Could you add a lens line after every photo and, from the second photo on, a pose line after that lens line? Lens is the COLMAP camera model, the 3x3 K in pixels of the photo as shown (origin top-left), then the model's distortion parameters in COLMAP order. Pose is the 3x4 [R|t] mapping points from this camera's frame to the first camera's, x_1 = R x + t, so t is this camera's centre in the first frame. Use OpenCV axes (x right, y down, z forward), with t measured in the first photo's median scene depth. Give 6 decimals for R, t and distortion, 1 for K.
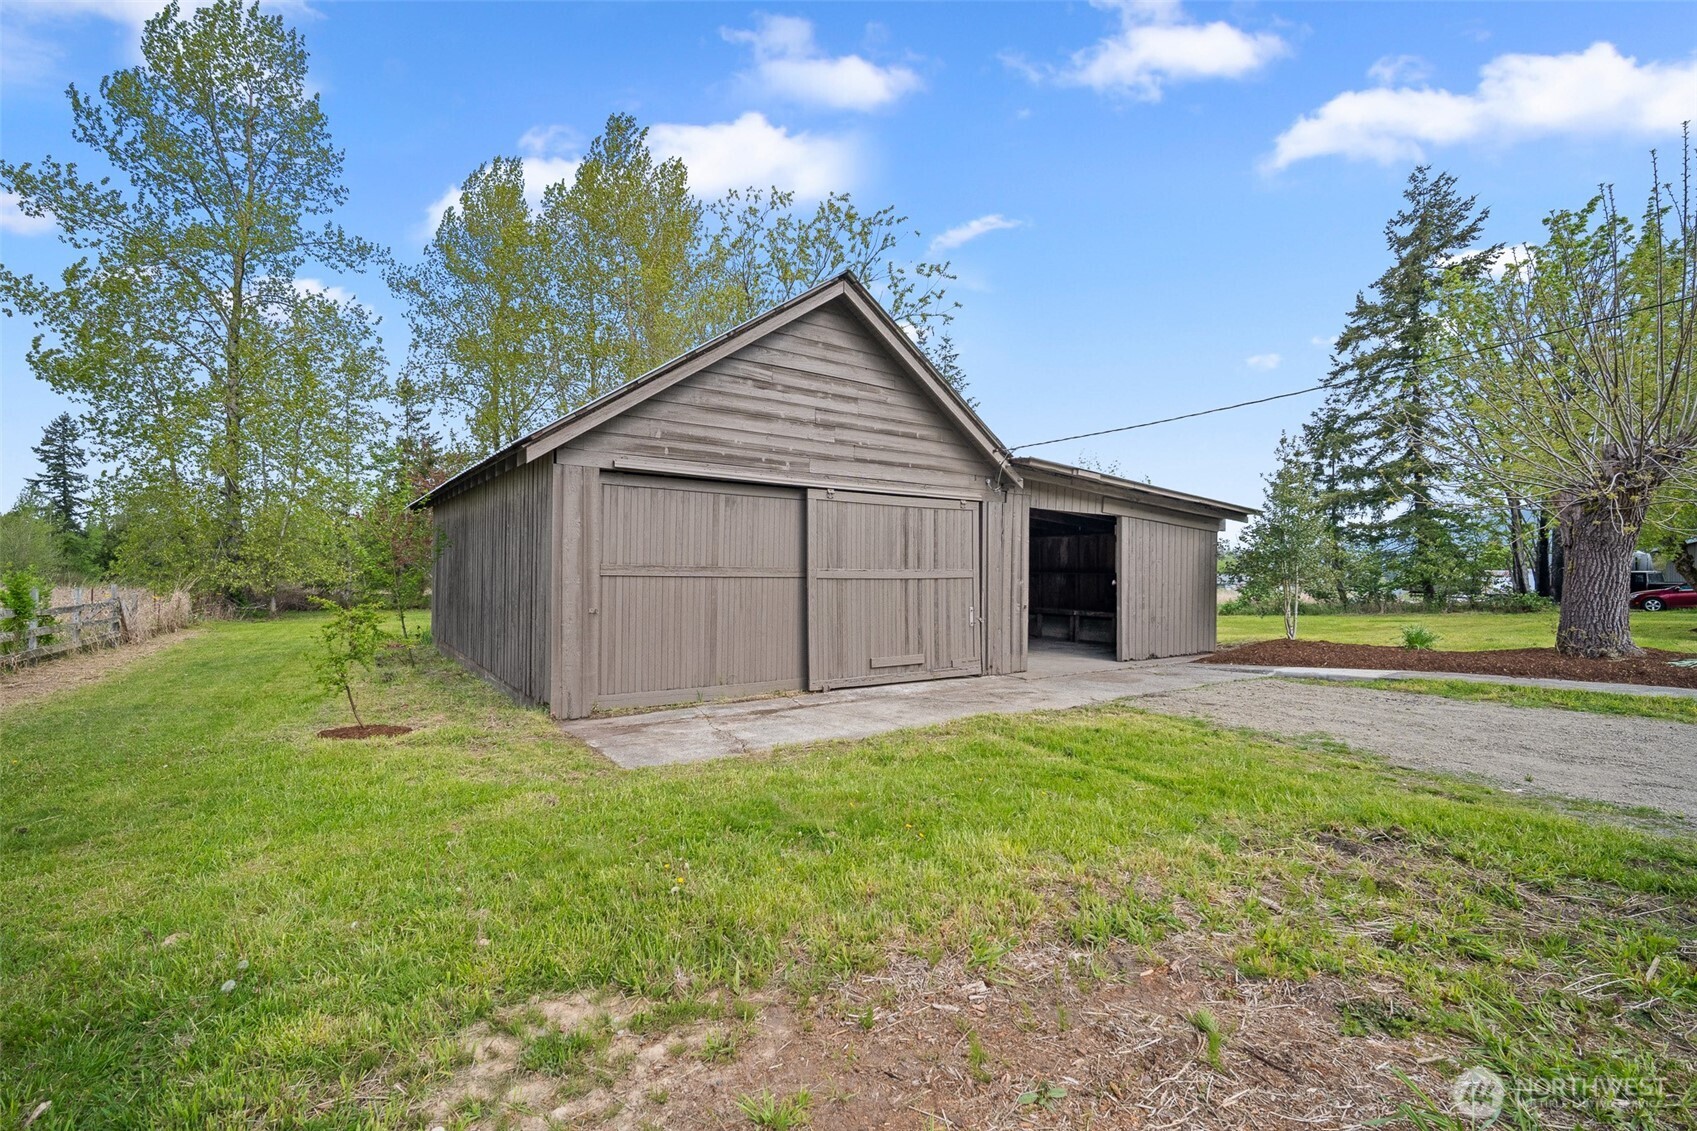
lens RADIAL K [[752.7, 0, 843.7], [0, 752.7, 562.7], [0, 0, 1]] dist [-0.009322, 0.001330]
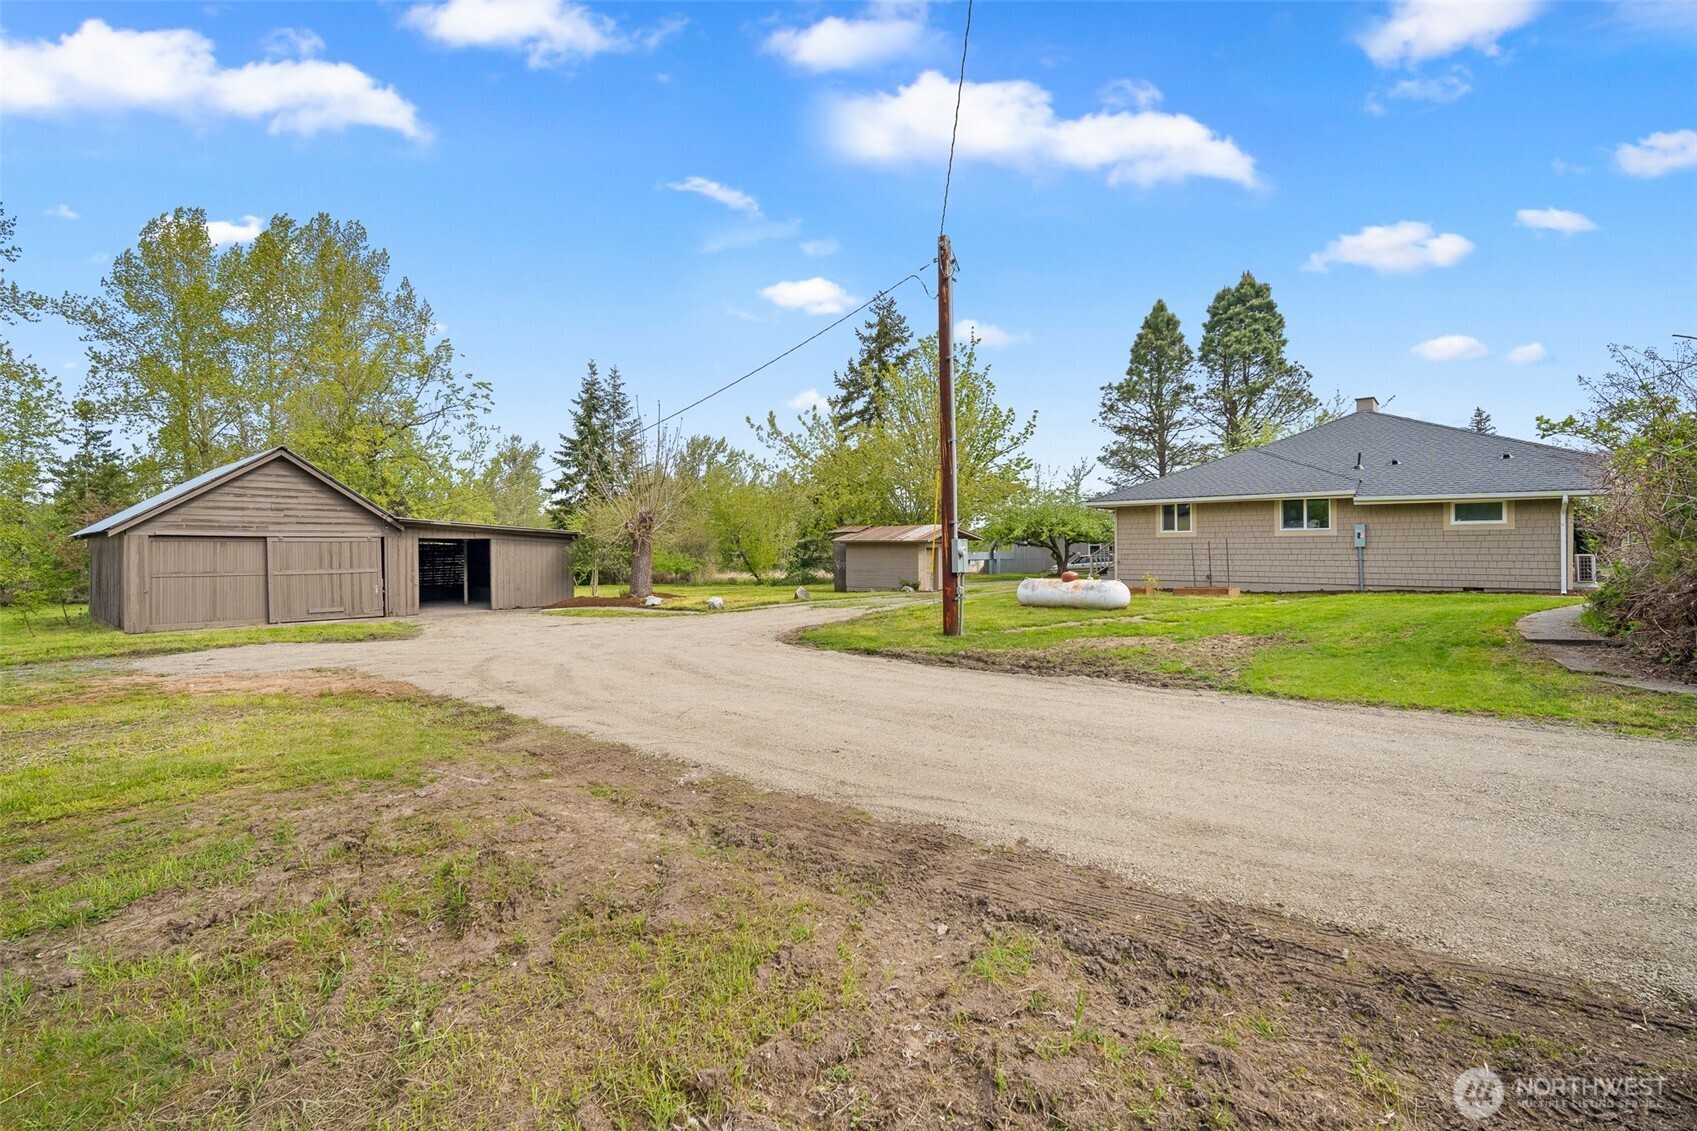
lens RADIAL K [[752.7, 0, 856.8], [0, 752.7, 545.1], [0, 0, 1]] dist [-0.009322, 0.001330]
pose [[0.967477, -0.014216, 0.252560, 1.045828], [0.012311, 0.999883, 0.009123, -0.065887], [-0.252660, -0.005717, 0.967538, -1.585811]]
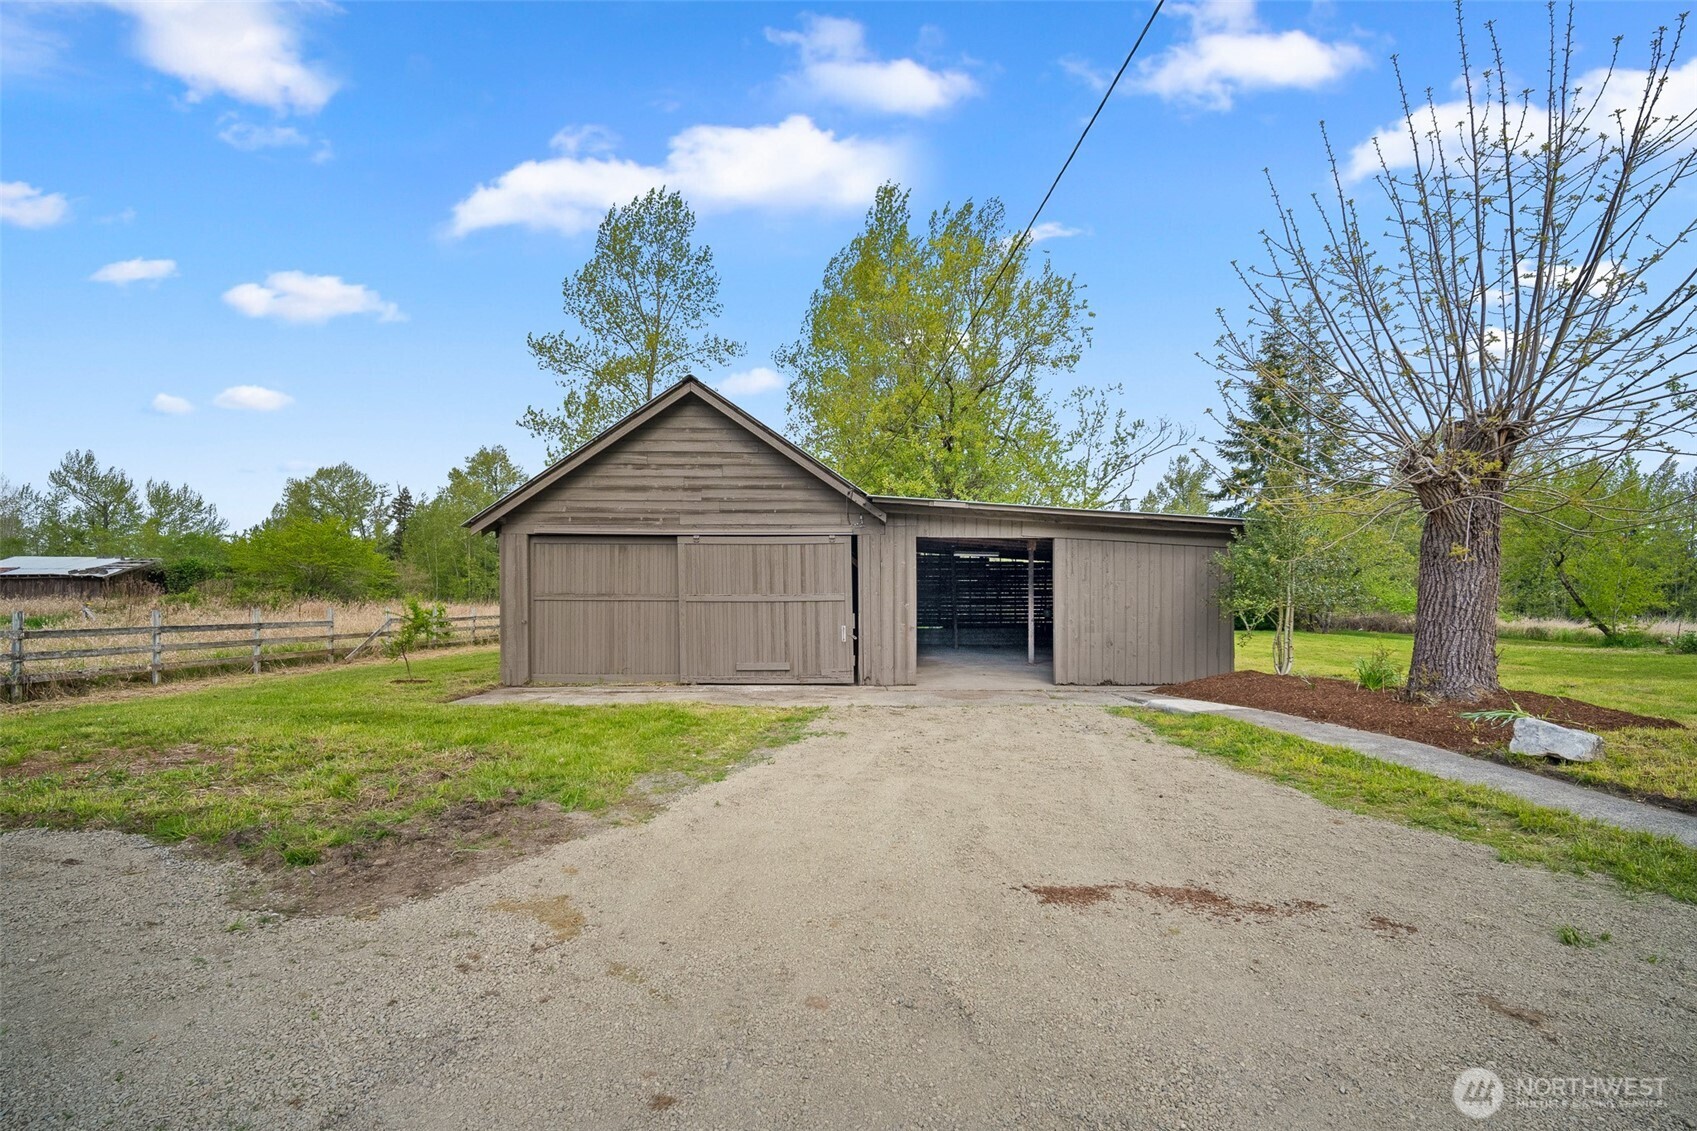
lens RADIAL K [[752.7, 0, 847.5], [0, 752.7, 589.6], [0, 0, 1]] dist [-0.009322, 0.001330]
pose [[0.826561, -0.004470, -0.562829, 0.897517], [0.013024, 0.999853, 0.011186, -0.011069], [0.562696, -0.016576, 0.826497, 0.029250]]
